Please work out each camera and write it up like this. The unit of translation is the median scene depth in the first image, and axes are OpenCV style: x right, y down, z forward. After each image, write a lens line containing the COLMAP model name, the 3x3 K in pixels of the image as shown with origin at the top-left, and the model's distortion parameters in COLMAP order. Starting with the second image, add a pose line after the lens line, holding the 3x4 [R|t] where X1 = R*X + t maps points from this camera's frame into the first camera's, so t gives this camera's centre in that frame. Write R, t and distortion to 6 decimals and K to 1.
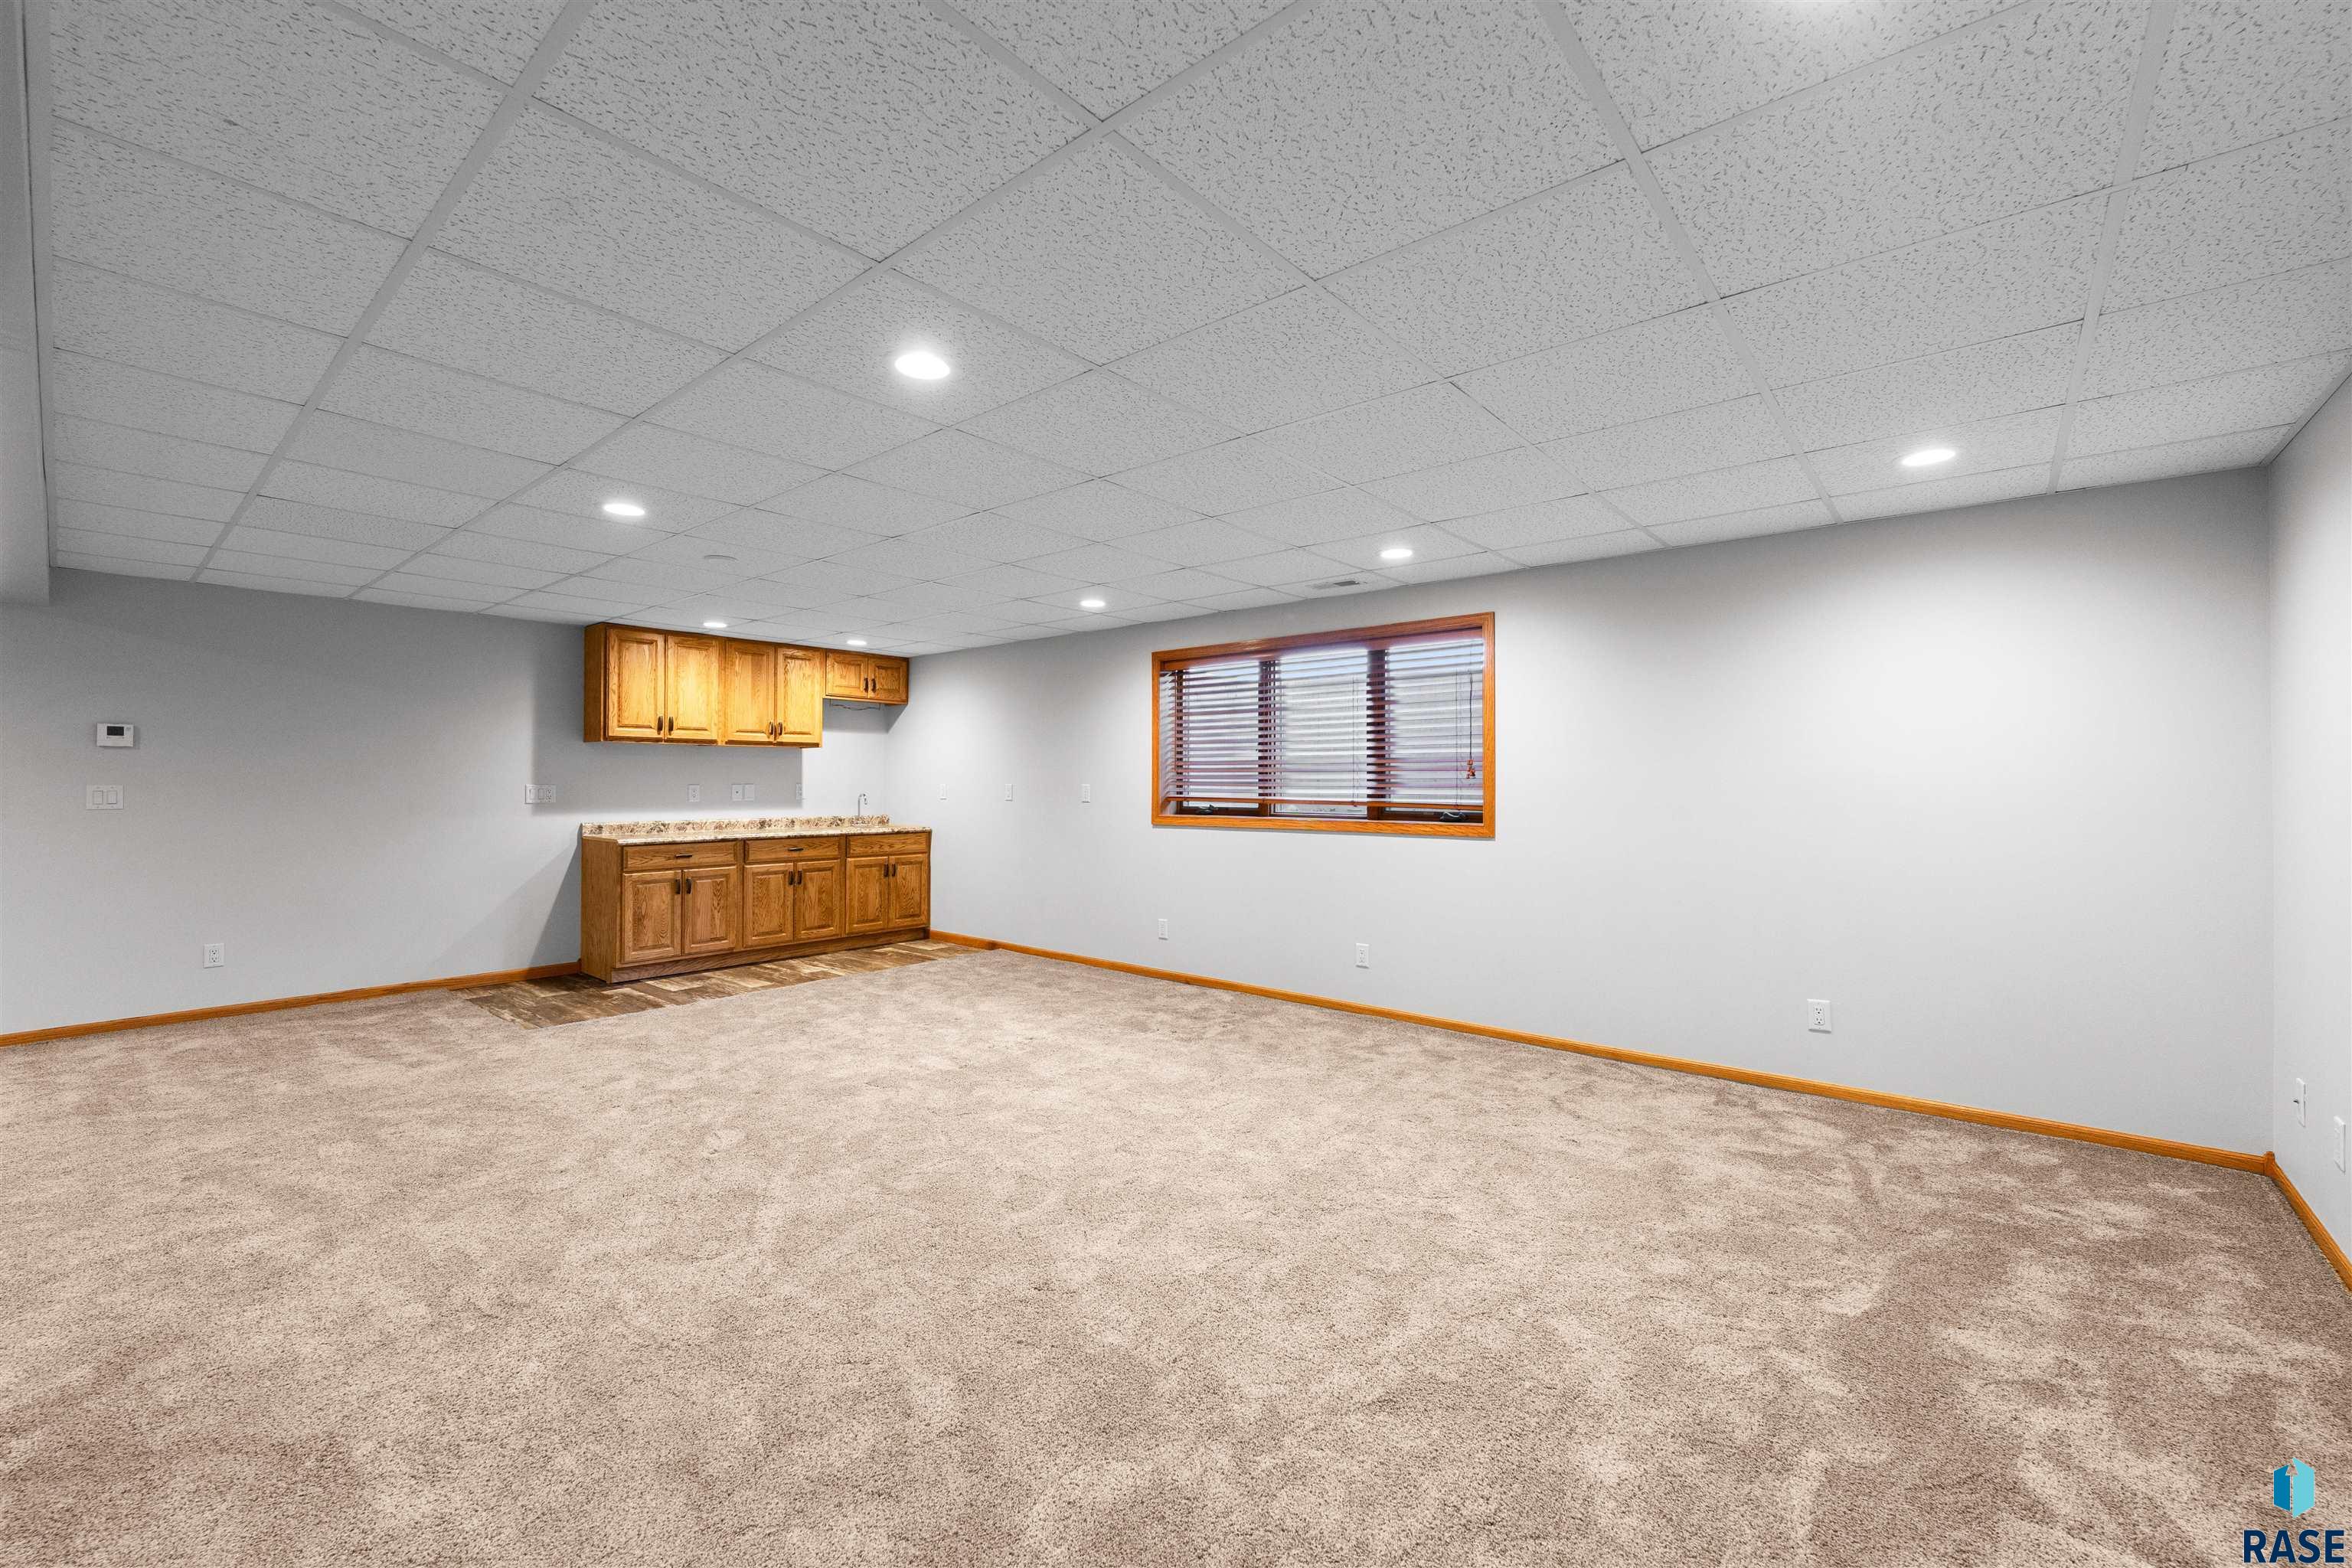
lens RADIAL K [[944.7, 0, 1173.1], [0, 944.7, 776.3], [0, 0, 1]] dist [-0.001671, -0.000521]
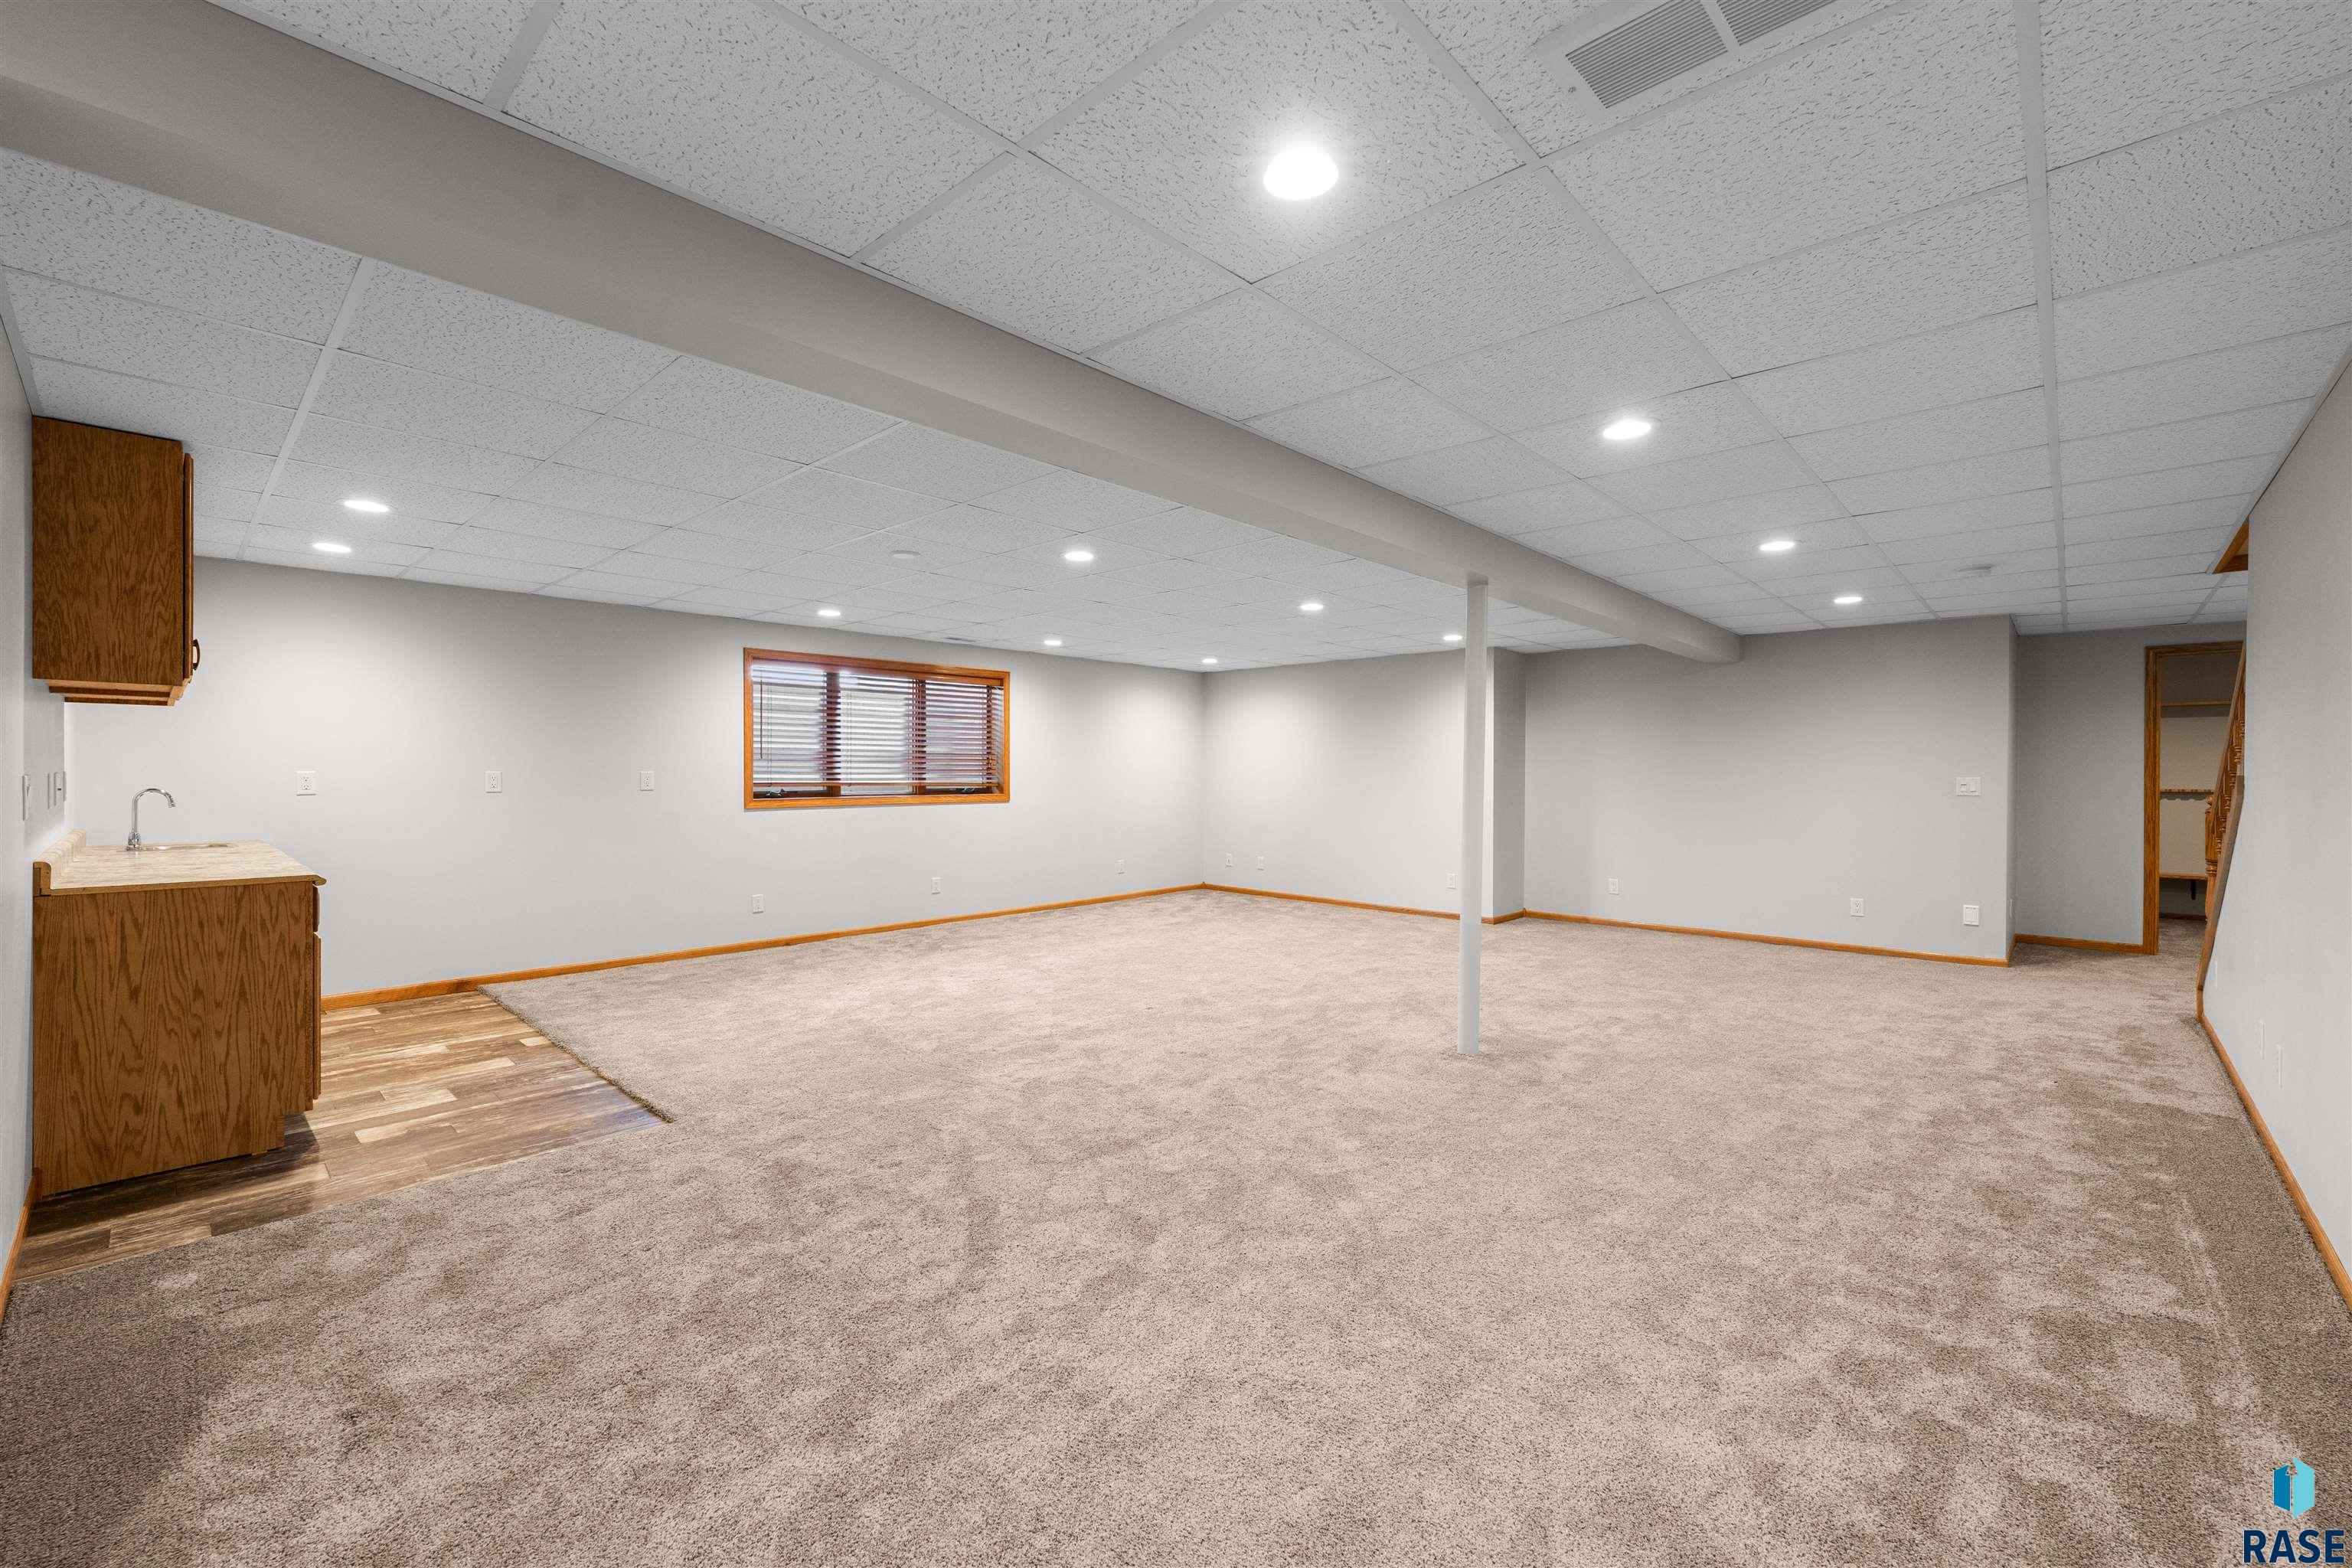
lens RADIAL K [[968.2, 0, 1176.0], [0, 968.2, 784.0], [0, 0, 1]] dist [0.000543, -0.000176]
pose [[0.048687, -0.015529, 0.998693, -1.006530], [-0.008856, 0.999833, 0.015979, 0.000893], [-0.998775, -0.009622, 0.048541, 0.417755]]
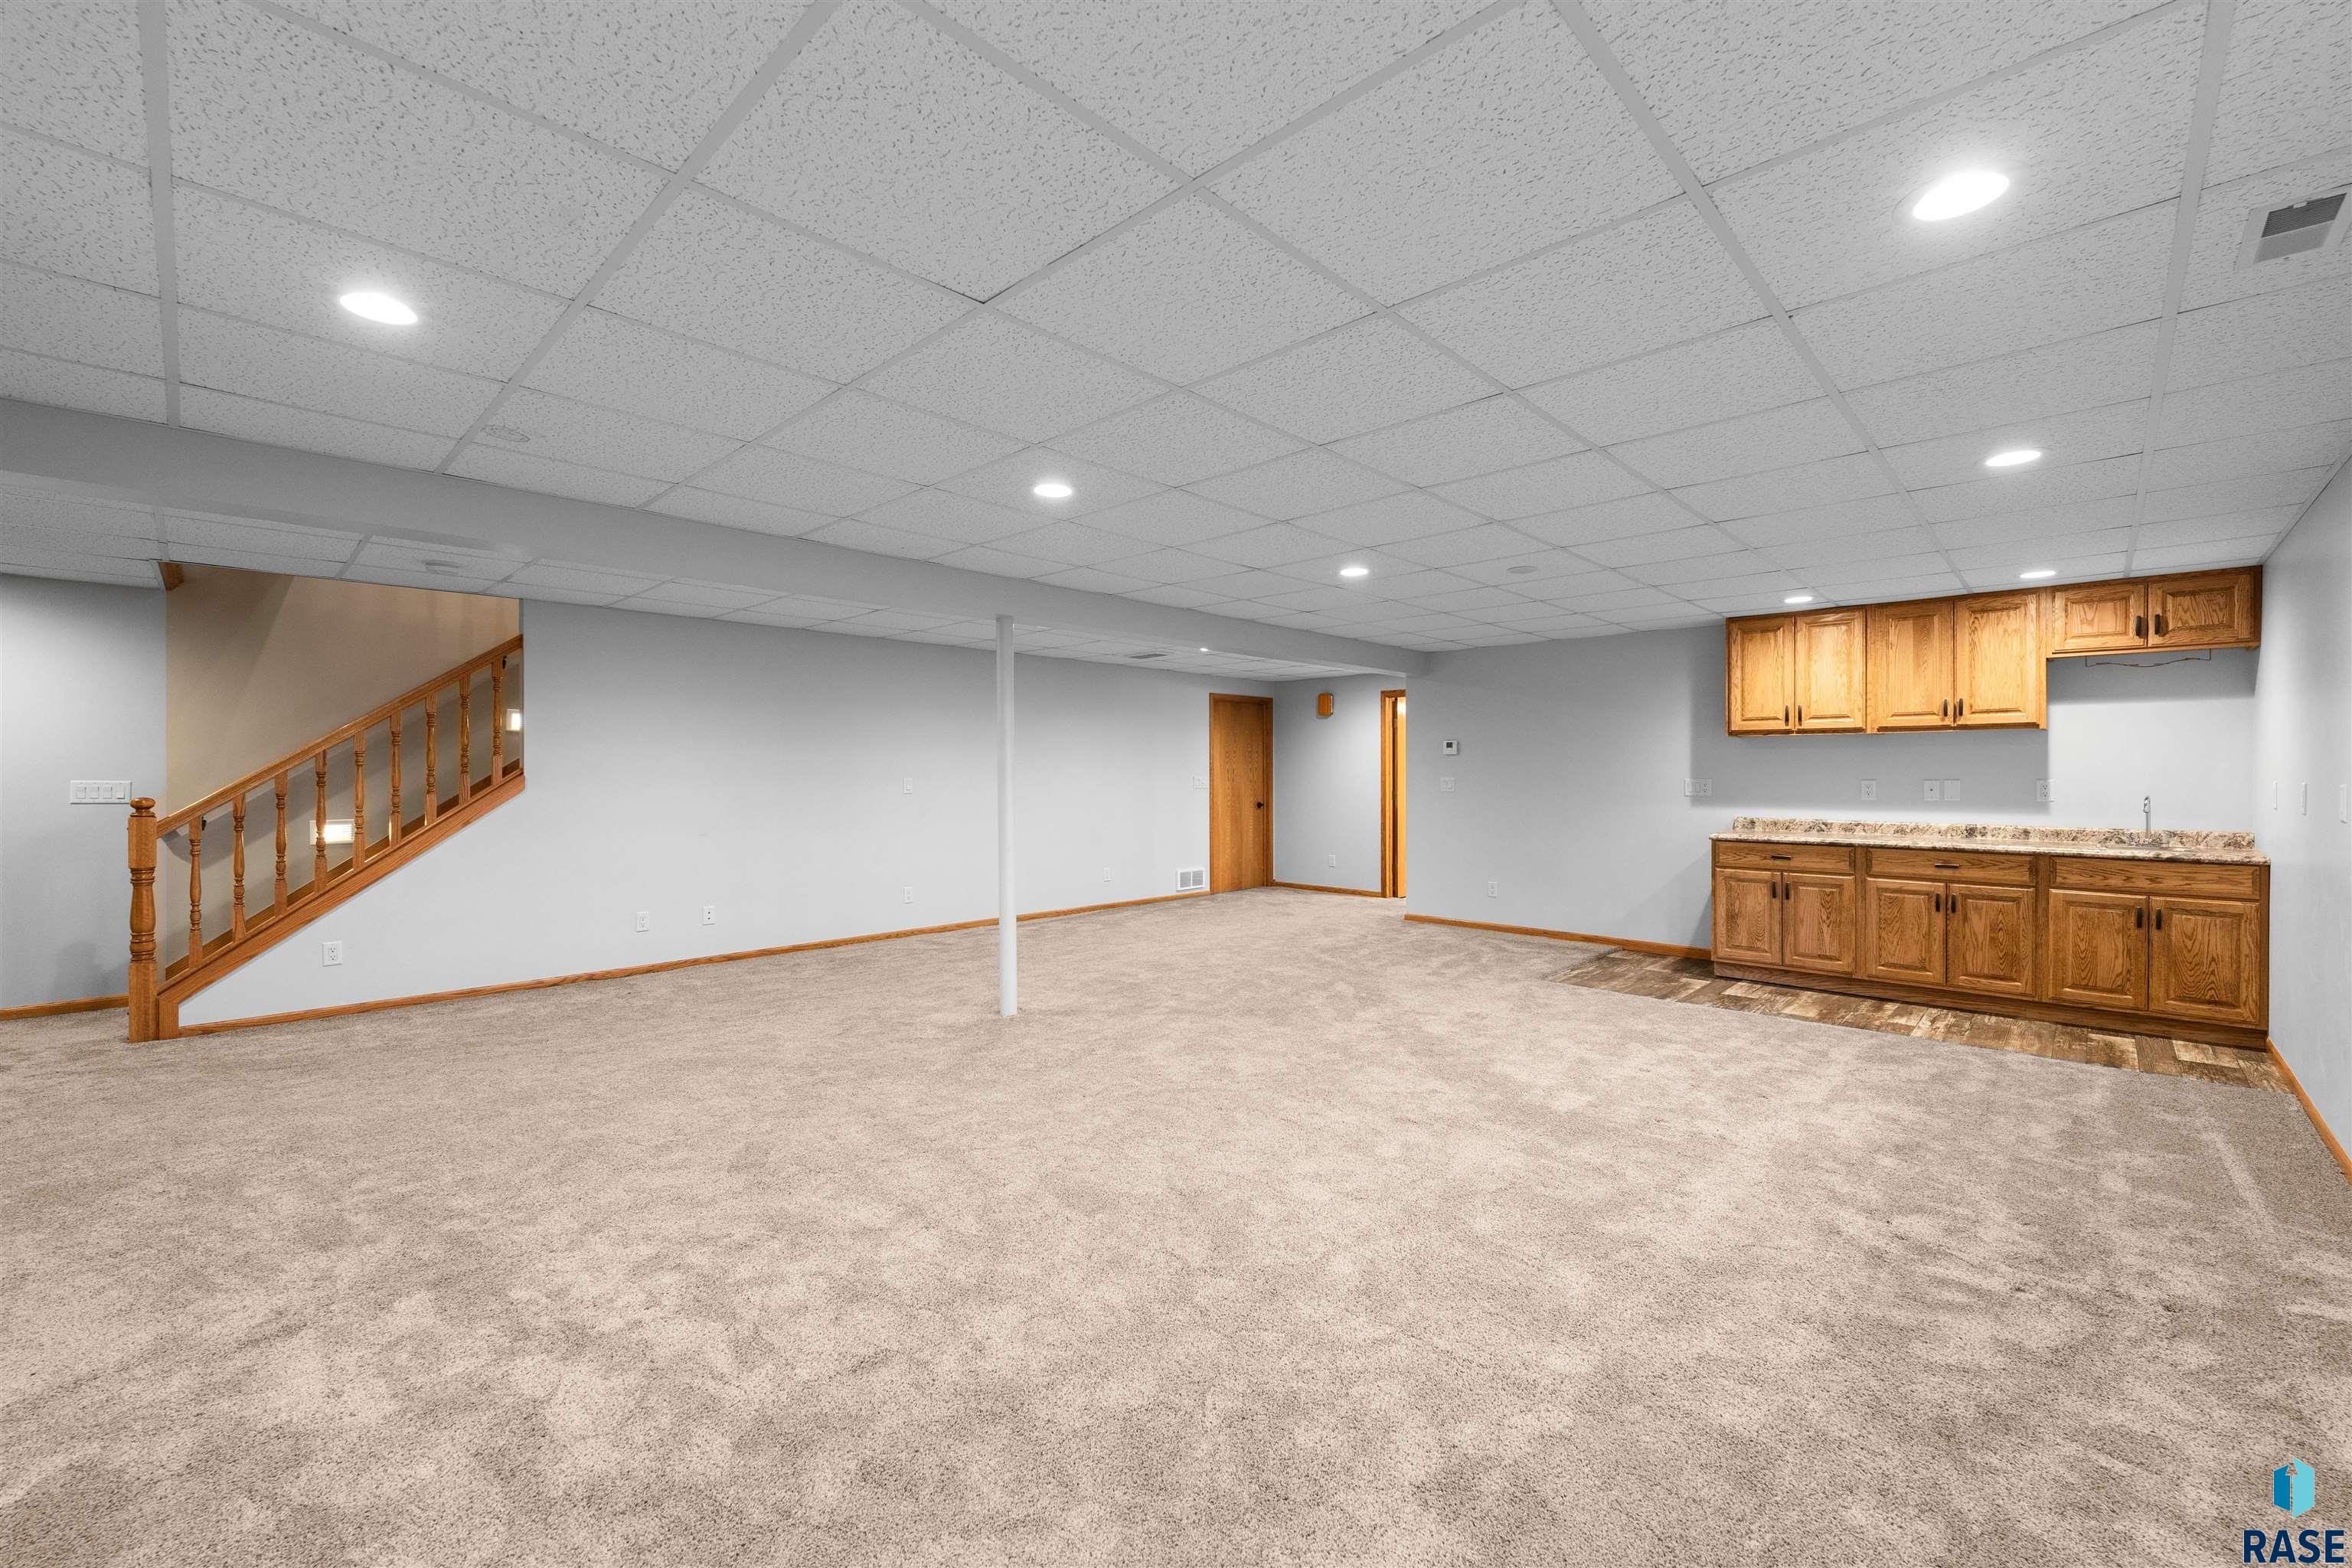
lens RADIAL K [[944.7, 0, 1173.1], [0, 944.7, 776.3], [0, 0, 1]] dist [-0.001671, -0.000521]
pose [[-0.063039, 0.004232, -0.998002, 0.404542], [0.006390, 0.999972, 0.003837, -0.001794], [0.997991, -0.006136, -0.063065, 0.433694]]
